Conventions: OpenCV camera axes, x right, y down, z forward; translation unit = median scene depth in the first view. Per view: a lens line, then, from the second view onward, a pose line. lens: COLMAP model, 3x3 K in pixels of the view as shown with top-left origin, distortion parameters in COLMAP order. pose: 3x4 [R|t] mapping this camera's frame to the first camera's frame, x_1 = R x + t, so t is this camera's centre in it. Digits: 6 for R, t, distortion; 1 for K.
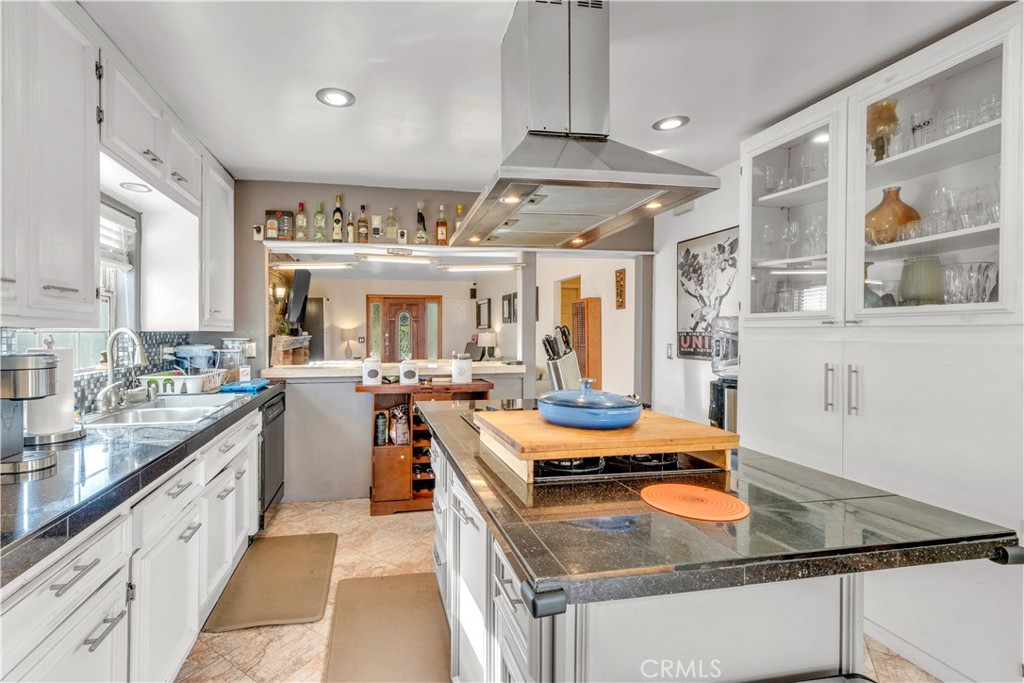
lens RADIAL K [[447.0, 0, 448.1], [0, 447.0, 333.6], [0, 0, 1]] dist [-0.000016, 0.000084]
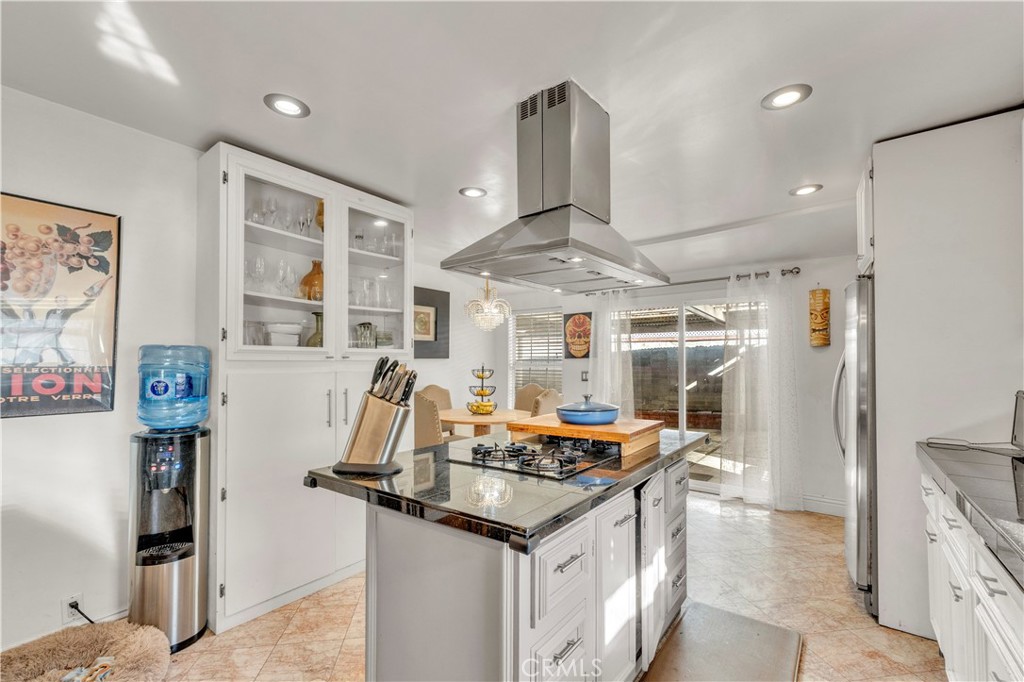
lens RADIAL K [[449.1, 0, 515.2], [0, 449.1, 359.4], [0, 0, 1]] dist [-0.000531, -0.000007]
pose [[-0.693225, 0.005789, 0.720698, -0.268772], [0.004426, 0.999983, -0.003775, -0.007365], [-0.720708, 0.000573, -0.693239, 0.925280]]
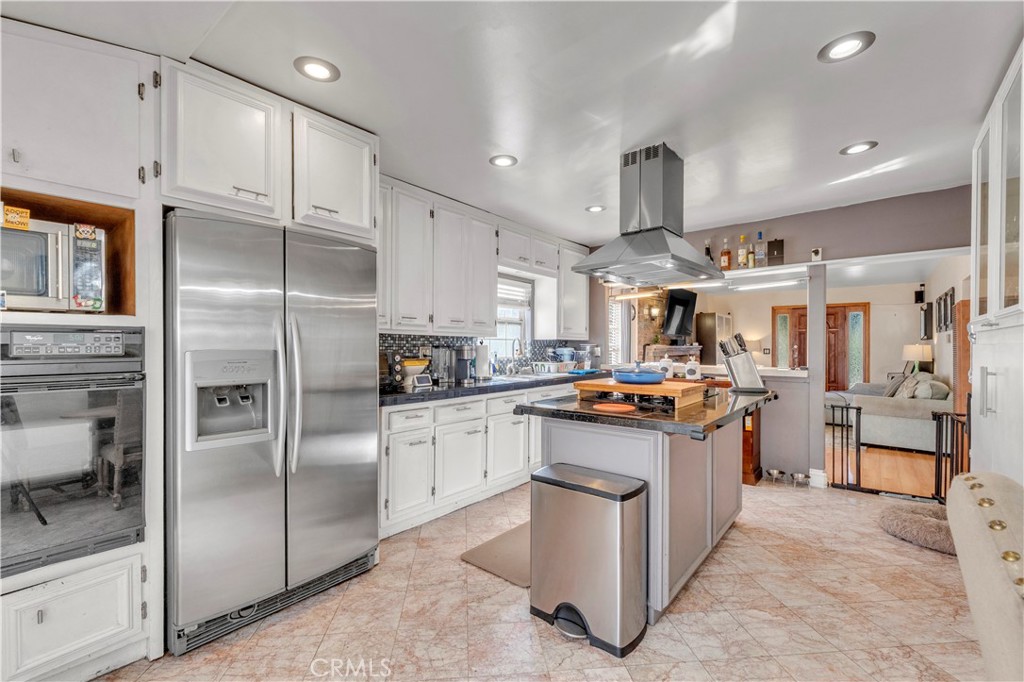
lens RADIAL K [[434.0, 0, 511.4], [0, 434.0, 346.4], [0, 0, 1]] dist [0.000425, -0.000386]
pose [[0.649164, 0.007057, -0.760616, 0.552543], [-0.008323, 0.999963, 0.002174, 0.016558], [0.760603, 0.004920, 0.649199, -0.252731]]
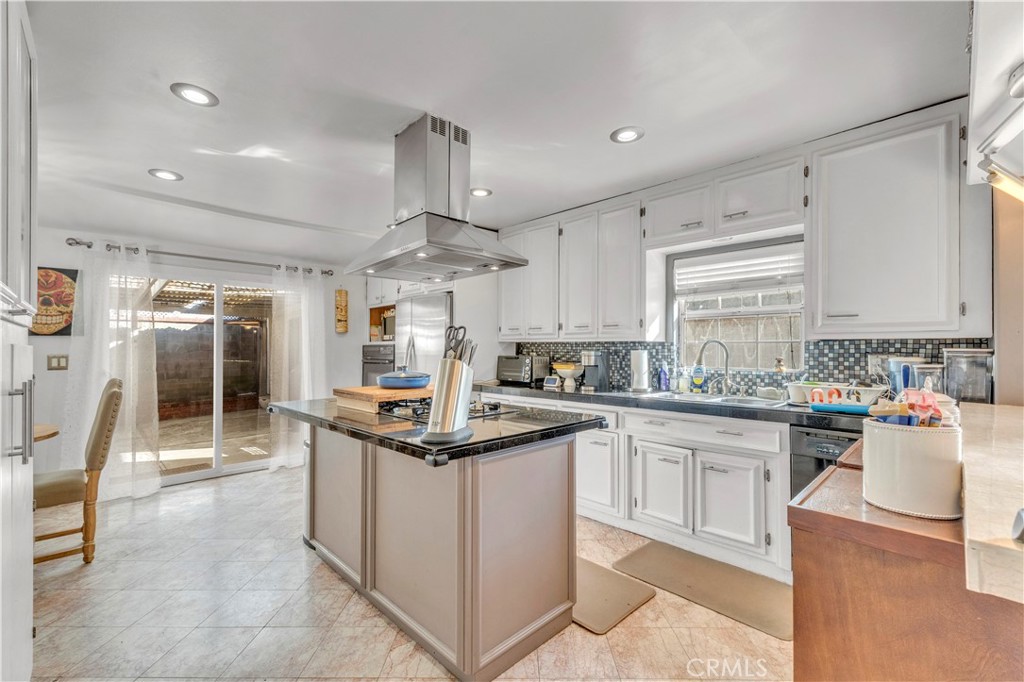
lens RADIAL K [[435.2, 0, 512.5], [0, 435.2, 347.0], [0, 0, 1]] dist [0.000159, 0.000289]
pose [[-0.821748, -0.003592, -0.569839, 0.399035], [-0.002284, 0.999993, -0.003010, 0.011078], [0.569846, -0.001171, -0.821751, 1.126329]]
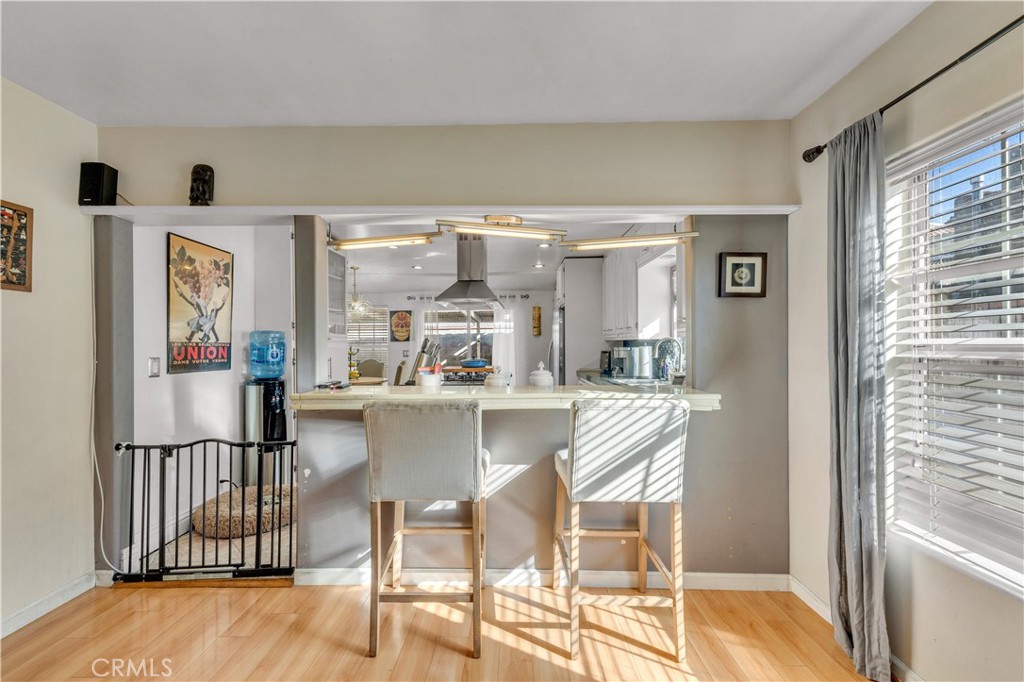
lens RADIAL K [[435.2, 0, 512.5], [0, 435.2, 347.0], [0, 0, 1]] dist [0.000159, 0.000289]
pose [[-0.983318, 0.006858, 0.181767, -0.261289], [0.007844, 0.999958, 0.004707, 0.007444], [-0.181727, 0.006054, -0.983330, 1.788601]]
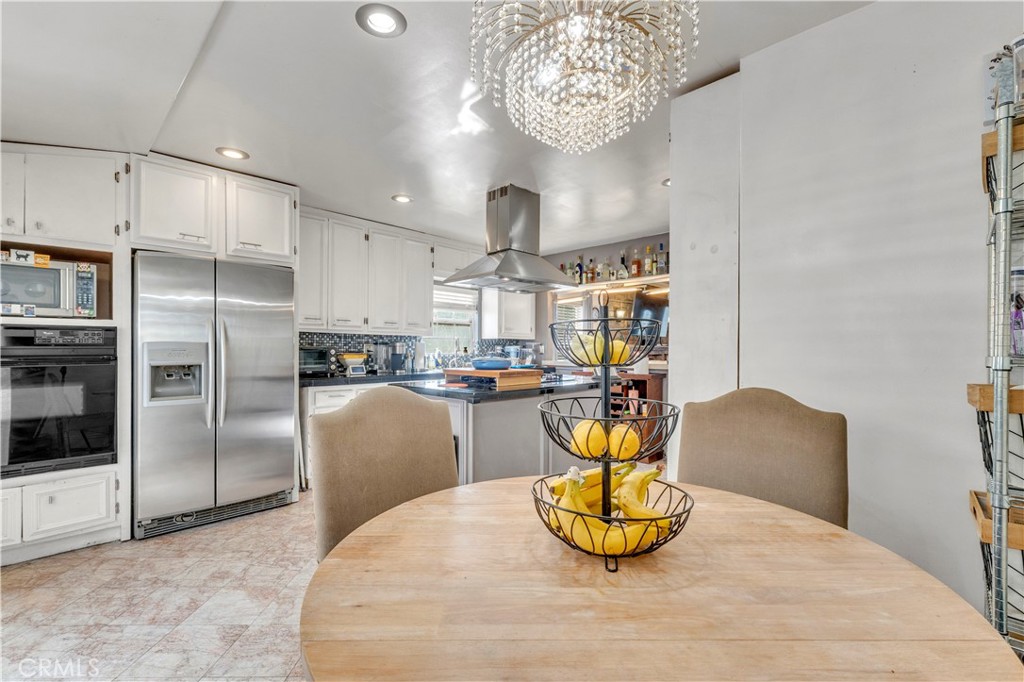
lens RADIAL K [[435.2, 0, 512.5], [0, 435.2, 347.0], [0, 0, 1]] dist [0.000159, 0.000289]
pose [[0.576913, 0.004213, -0.816795, 0.952807], [-0.008785, 0.999961, -0.001047, 0.029802], [0.816759, 0.007780, 0.576927, -0.121318]]
